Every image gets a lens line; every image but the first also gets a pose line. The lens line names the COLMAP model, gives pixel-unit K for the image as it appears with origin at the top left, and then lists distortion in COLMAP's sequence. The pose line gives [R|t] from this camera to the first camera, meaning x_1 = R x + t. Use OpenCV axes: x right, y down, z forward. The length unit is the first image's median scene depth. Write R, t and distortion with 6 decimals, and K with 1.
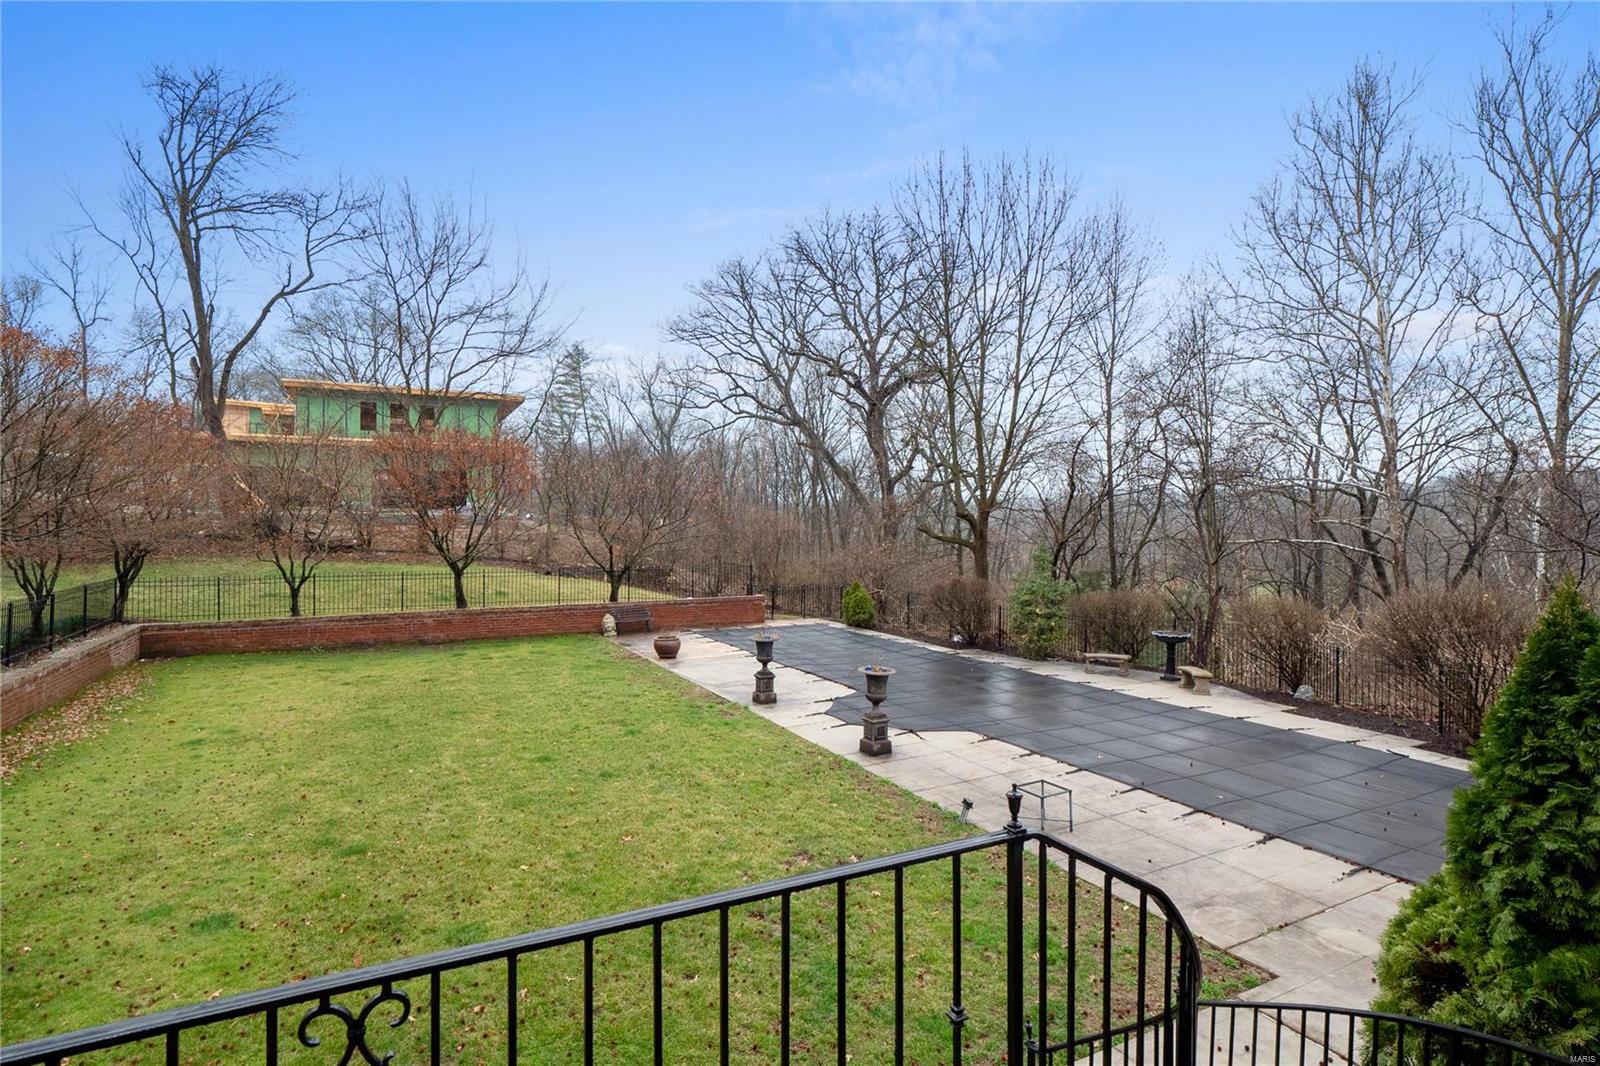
lens RADIAL K [[813.7, 0, 802.8], [0, 813.7, 518.1], [0, 0, 1]] dist [0.002467, -0.000034]
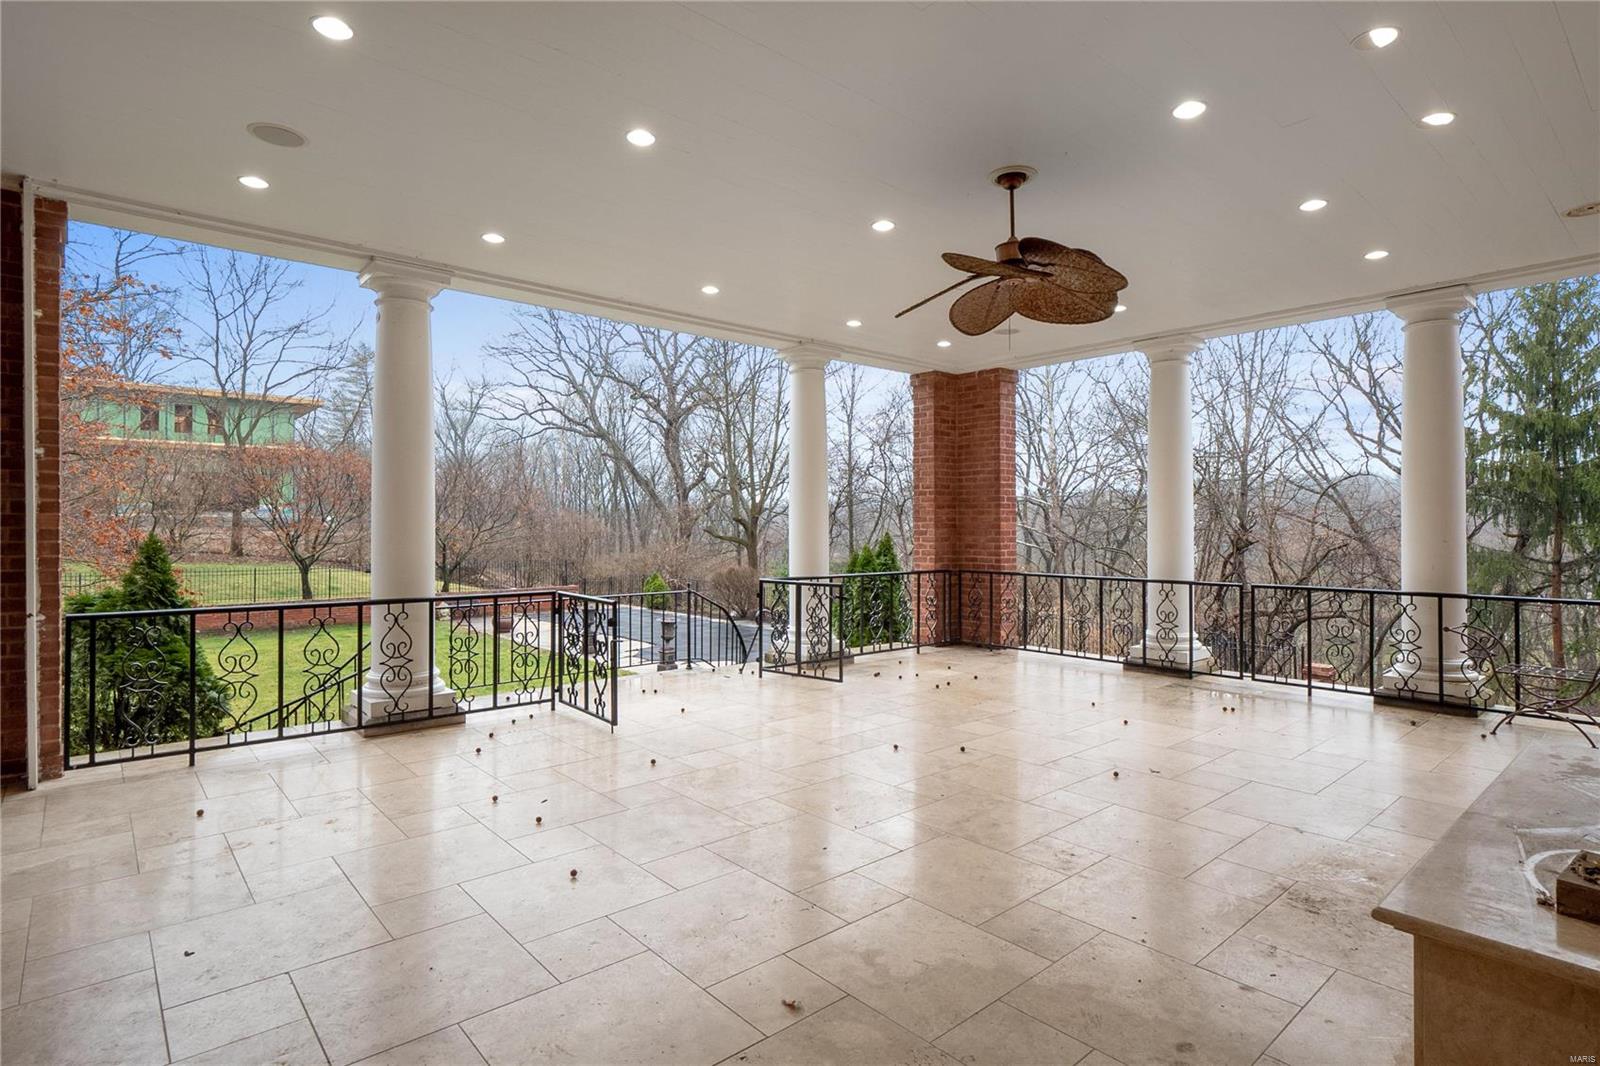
lens RADIAL K [[813.7, 0, 802.8], [0, 813.7, 518.1], [0, 0, 1]] dist [0.002467, -0.000034]
pose [[0.969993, 0.002467, 0.243119, -0.010203], [-0.001875, 0.999995, -0.002666, -0.001776], [-0.243125, 0.002131, 0.969993, -0.148978]]
